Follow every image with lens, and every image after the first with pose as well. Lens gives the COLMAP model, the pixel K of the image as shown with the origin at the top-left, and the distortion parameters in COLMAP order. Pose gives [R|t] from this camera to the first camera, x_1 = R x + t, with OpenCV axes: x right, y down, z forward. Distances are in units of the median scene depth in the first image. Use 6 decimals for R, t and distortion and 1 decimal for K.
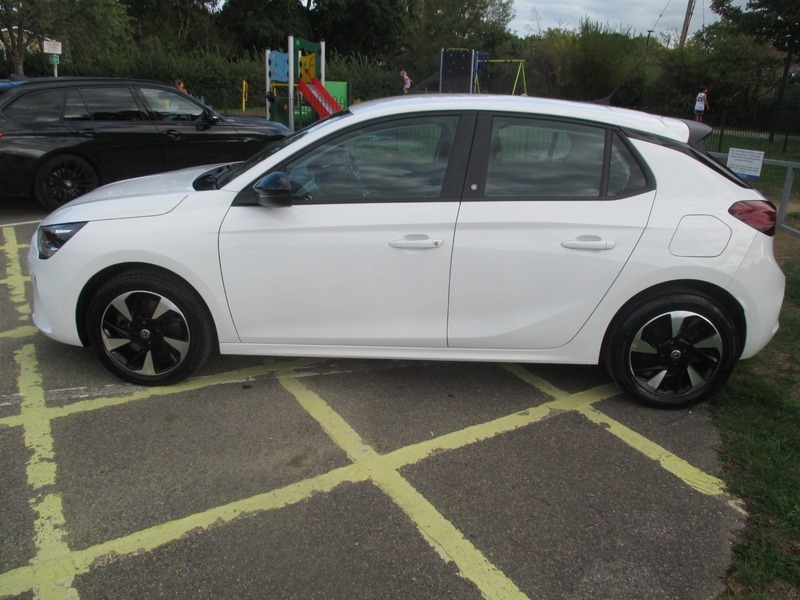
lens RADIAL K [[628.2, 0, 397.8], [0, 628.2, 396.1], [0, 0, 1]] dist [-0.023895, 0.001259]
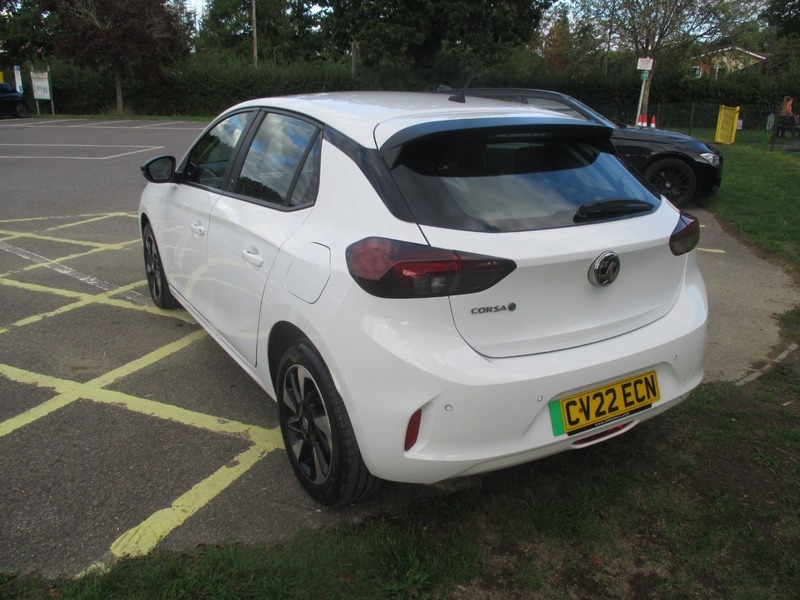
lens RADIAL K [[632.5, 0, 403.7], [0, 632.5, 393.3], [0, 0, 1]] dist [-0.033061, 0.008666]
pose [[0.554465, 0.344984, -0.757334, 1.072747], [-0.368432, 0.917747, 0.148317, -0.256698], [0.746208, 0.196789, 0.635962, 0.591422]]
